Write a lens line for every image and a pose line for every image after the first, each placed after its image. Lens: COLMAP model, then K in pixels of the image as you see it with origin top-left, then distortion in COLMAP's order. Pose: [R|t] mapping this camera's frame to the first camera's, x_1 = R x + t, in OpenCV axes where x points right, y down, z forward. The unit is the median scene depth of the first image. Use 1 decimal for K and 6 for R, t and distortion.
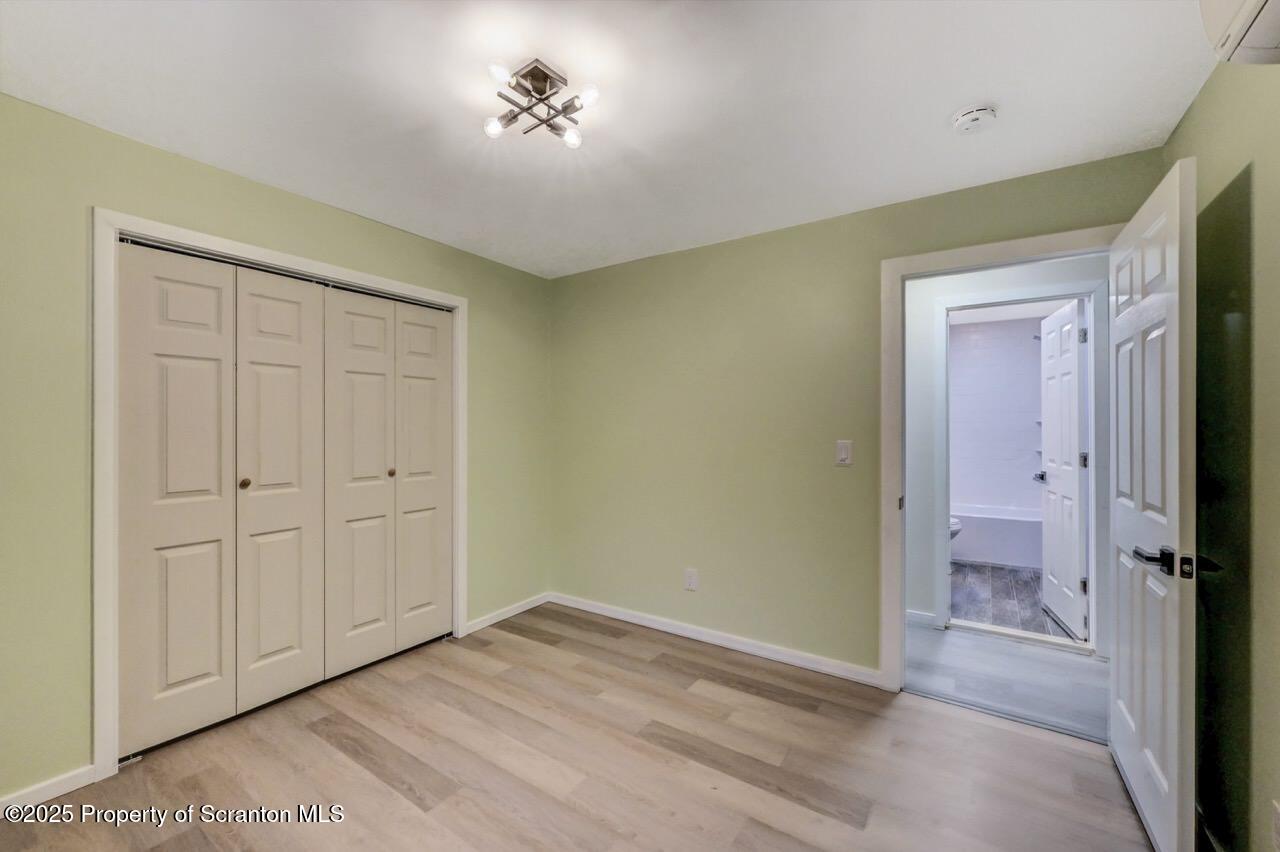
lens RADIAL K [[517.8, 0, 645.8], [0, 517.8, 423.7], [0, 0, 1]] dist [0.000522, 0.001256]
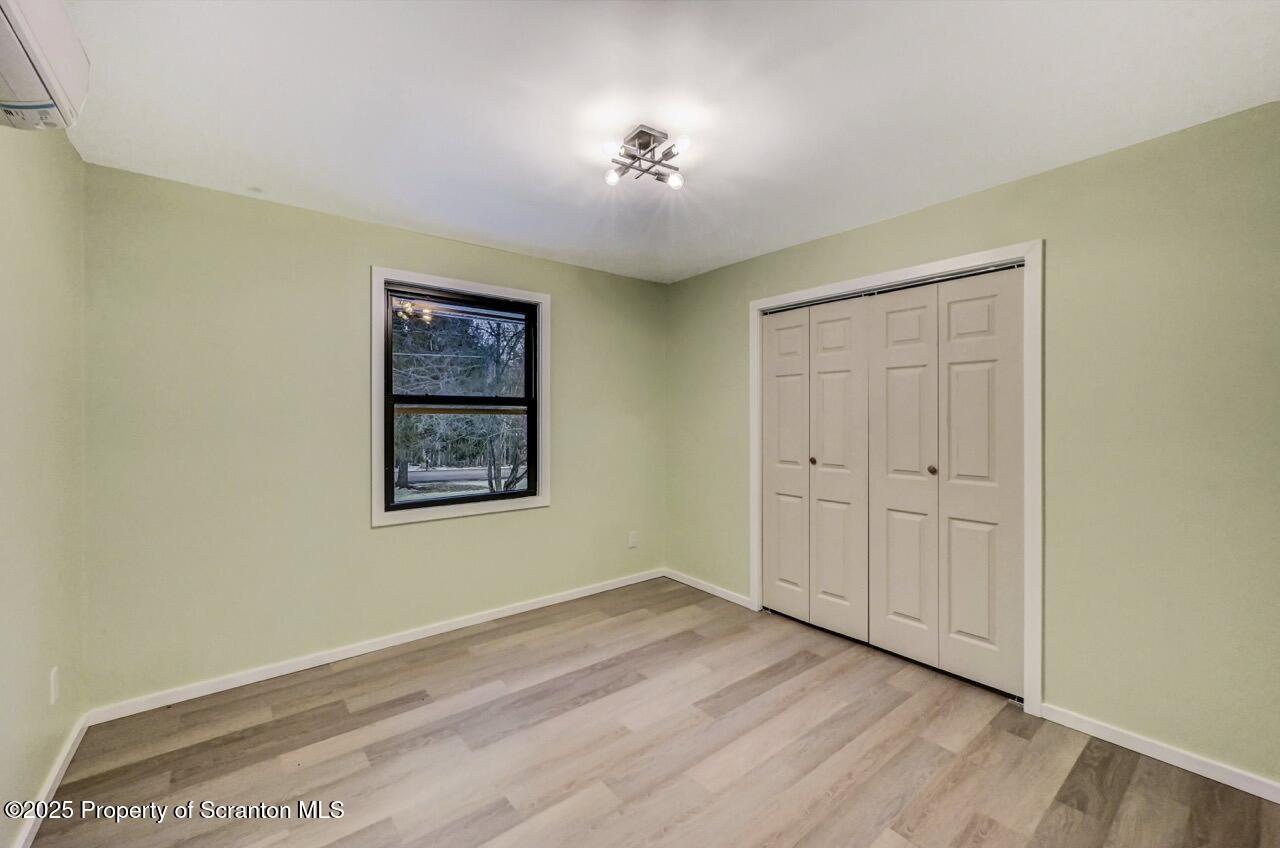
lens RADIAL K [[517.8, 0, 633.7], [0, 517.8, 417.5], [0, 0, 1]] dist [0.000522, 0.001256]
pose [[-0.317343, 0.001620, -0.948309, 0.669514], [0.004405, 0.999990, 0.000234, -0.003017], [0.948301, -0.004103, -0.317347, 0.945729]]
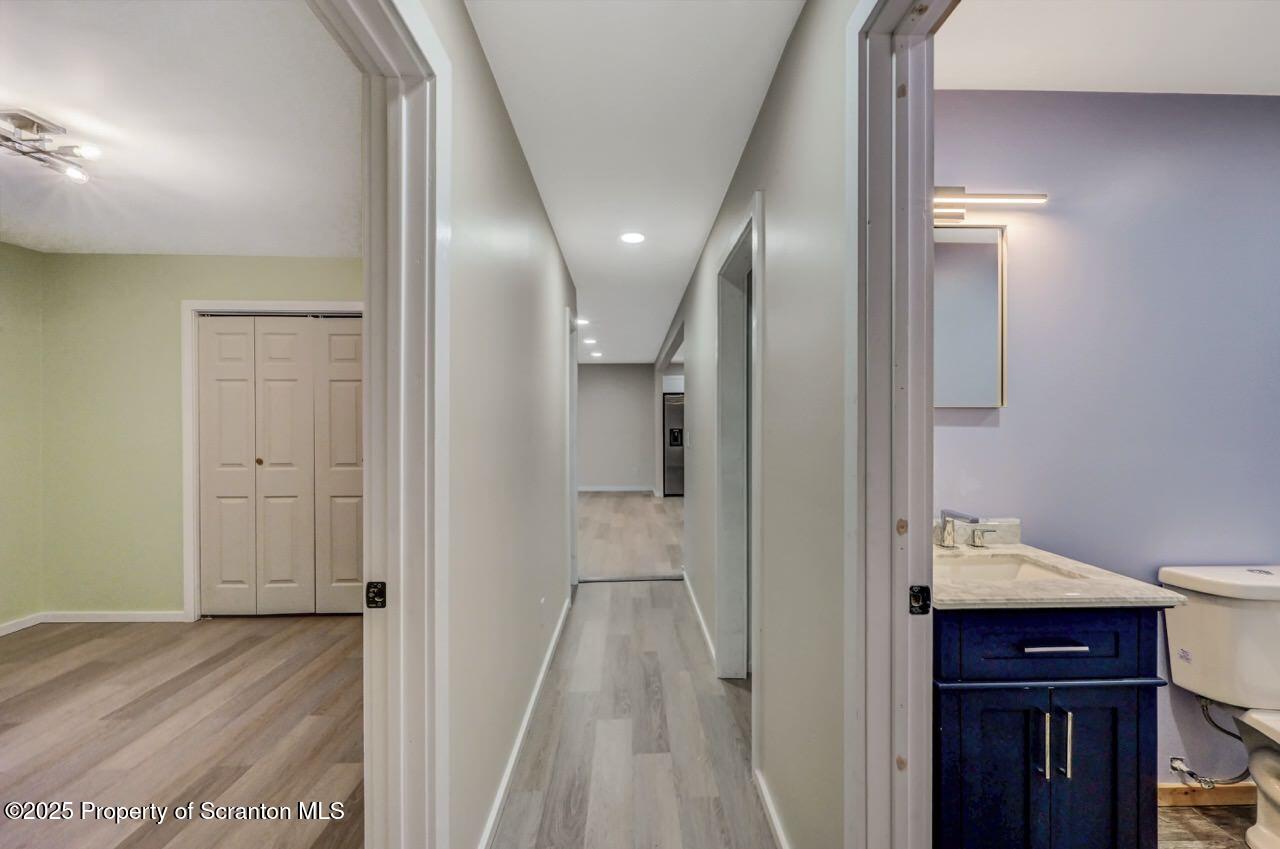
lens RADIAL K [[517.8, 0, 645.8], [0, 517.8, 427.8], [0, 0, 1]] dist [0.000522, 0.001256]
pose [[0.577931, -0.002886, -0.816080, 1.041859], [0.007393, 0.999971, 0.001700, 0.023137], [0.816052, -0.007016, 0.577936, 1.003805]]
